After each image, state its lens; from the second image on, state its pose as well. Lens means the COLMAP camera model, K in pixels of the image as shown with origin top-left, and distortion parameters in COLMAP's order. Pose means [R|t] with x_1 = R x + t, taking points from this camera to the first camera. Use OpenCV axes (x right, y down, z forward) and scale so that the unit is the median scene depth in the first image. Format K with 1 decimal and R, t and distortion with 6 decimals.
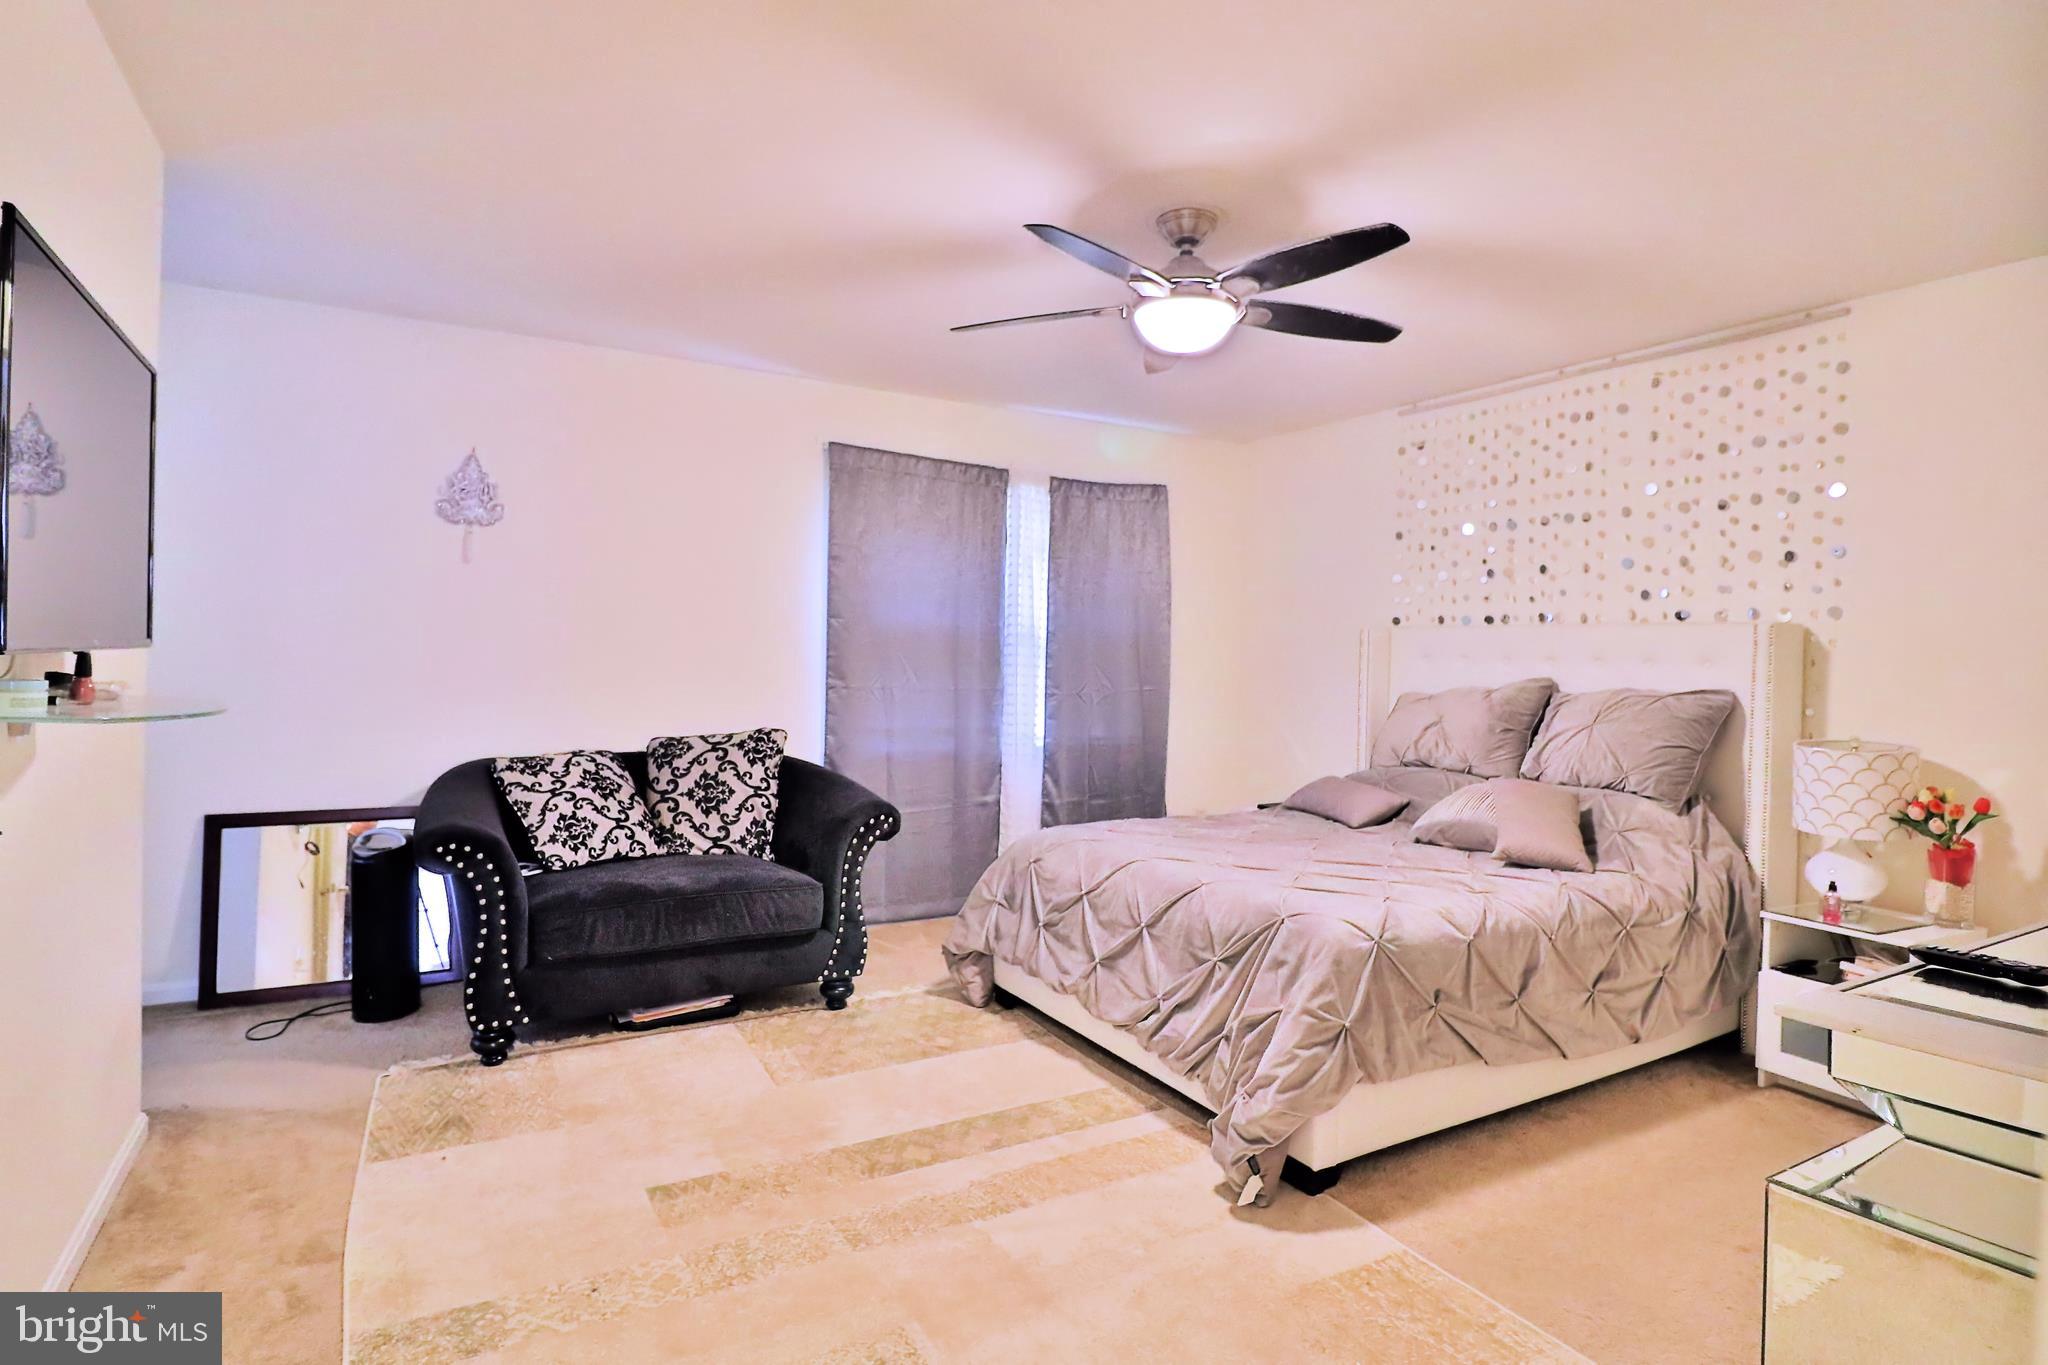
lens RADIAL K [[1058.1, 0, 1023.6], [0, 1058.1, 667.3], [0, 0, 1]] dist [0.001801, -0.015541]
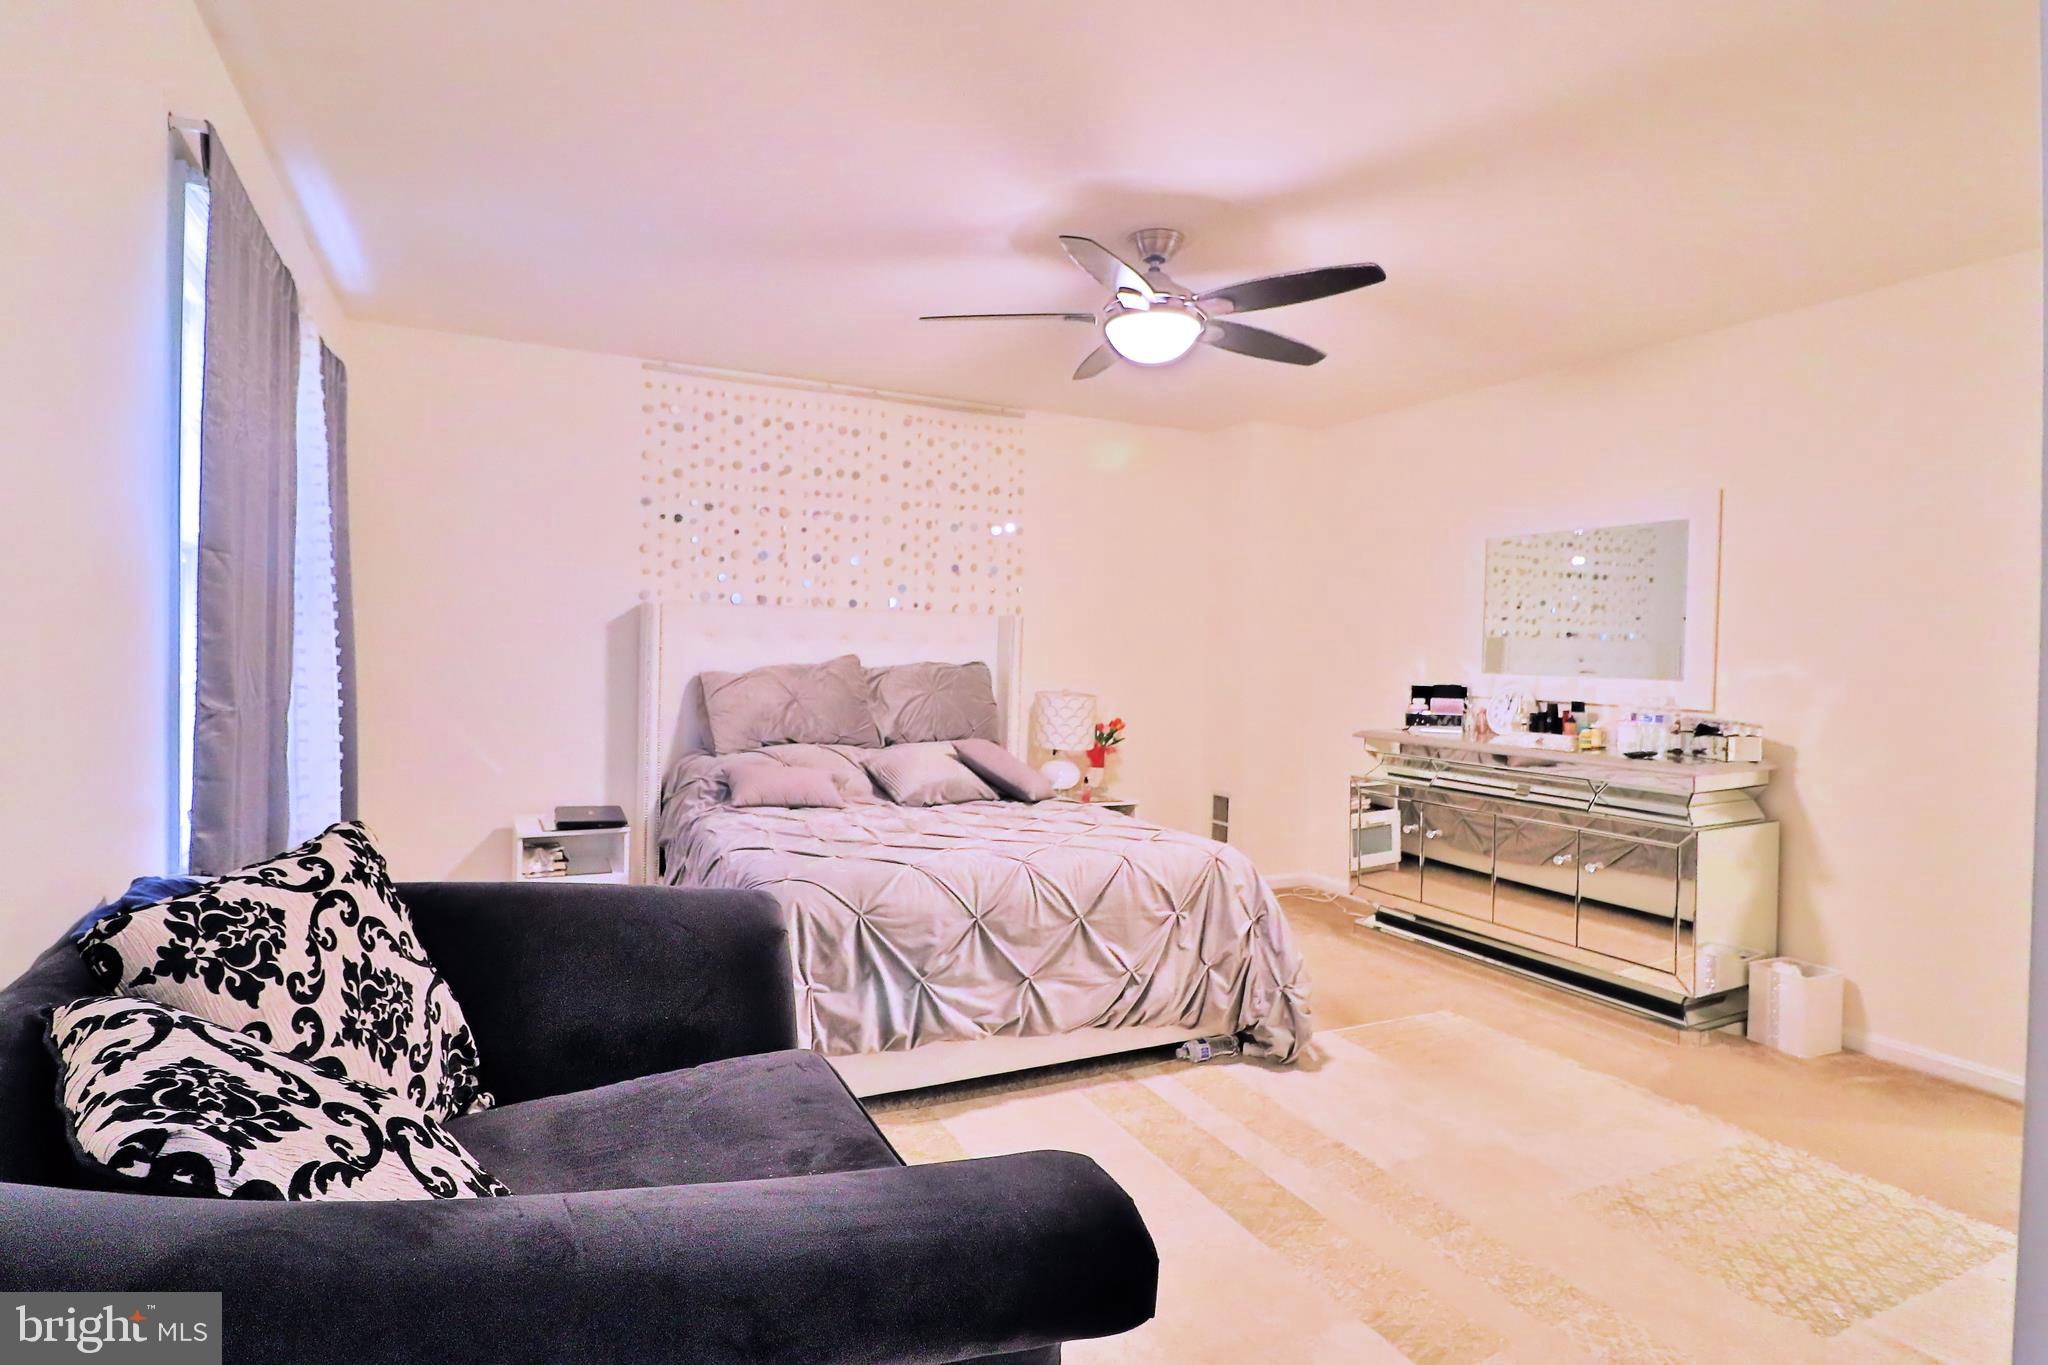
lens RADIAL K [[1058.1, 0, 1023.6], [0, 1058.1, 667.3], [0, 0, 1]] dist [0.001801, -0.015541]
pose [[0.061118, -0.035874, 0.997486, -0.722647], [-0.007302, 0.999311, 0.036387, -0.021882], [-0.998104, -0.009508, 0.060813, 0.822819]]
